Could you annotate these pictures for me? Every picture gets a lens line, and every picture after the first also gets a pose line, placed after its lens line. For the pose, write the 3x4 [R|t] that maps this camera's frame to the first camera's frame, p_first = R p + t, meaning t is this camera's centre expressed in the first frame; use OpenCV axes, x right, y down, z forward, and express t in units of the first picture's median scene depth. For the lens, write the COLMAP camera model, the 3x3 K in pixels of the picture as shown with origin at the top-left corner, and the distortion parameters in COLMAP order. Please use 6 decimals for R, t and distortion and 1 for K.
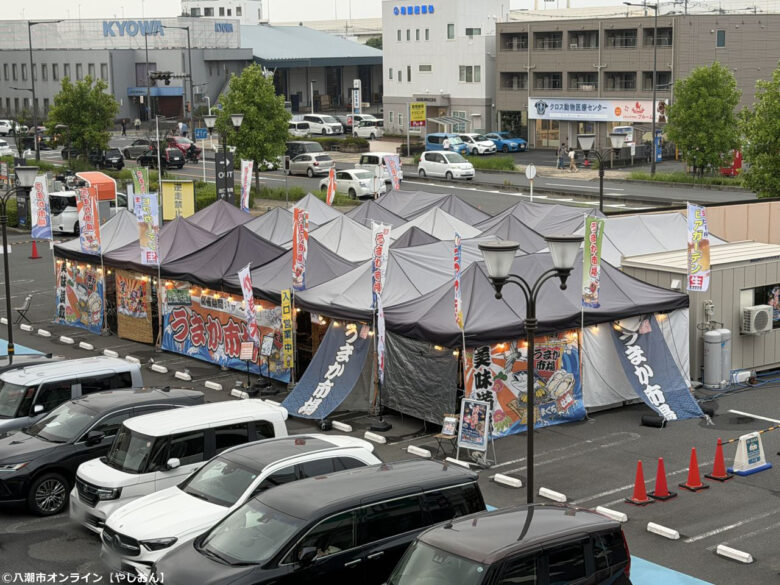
lens RADIAL K [[1478.4, 0, 390.3], [0, 1478.4, 293.0], [0, 0, 1]] dist [0.061377, 0.000000]
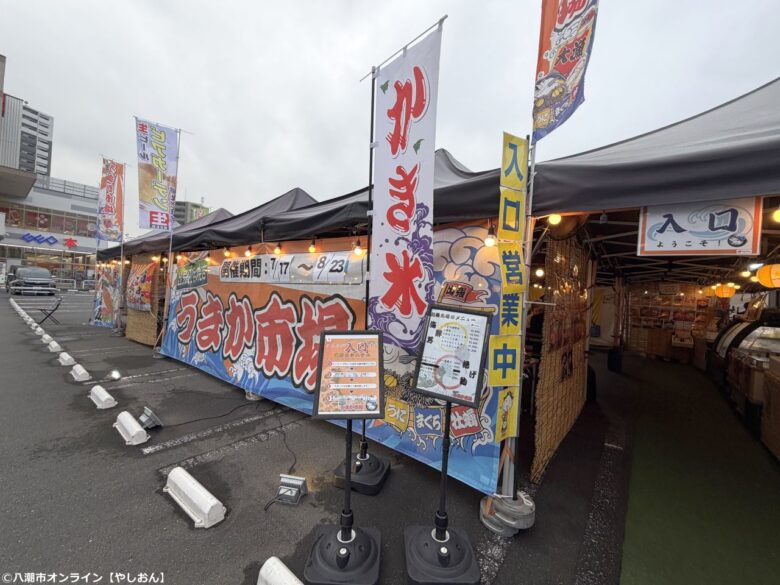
lens RADIAL K [[316.2, 0, 390.4], [0, 316.2, 293.1], [0, 0, 1]] dist [-0.001123, 0.000715]
pose [[0.963497, 0.076554, 0.256540, -0.094138], [-0.036035, 0.986609, -0.159076, 0.030590], [-0.265282, 0.144025, 0.953353, 0.855022]]
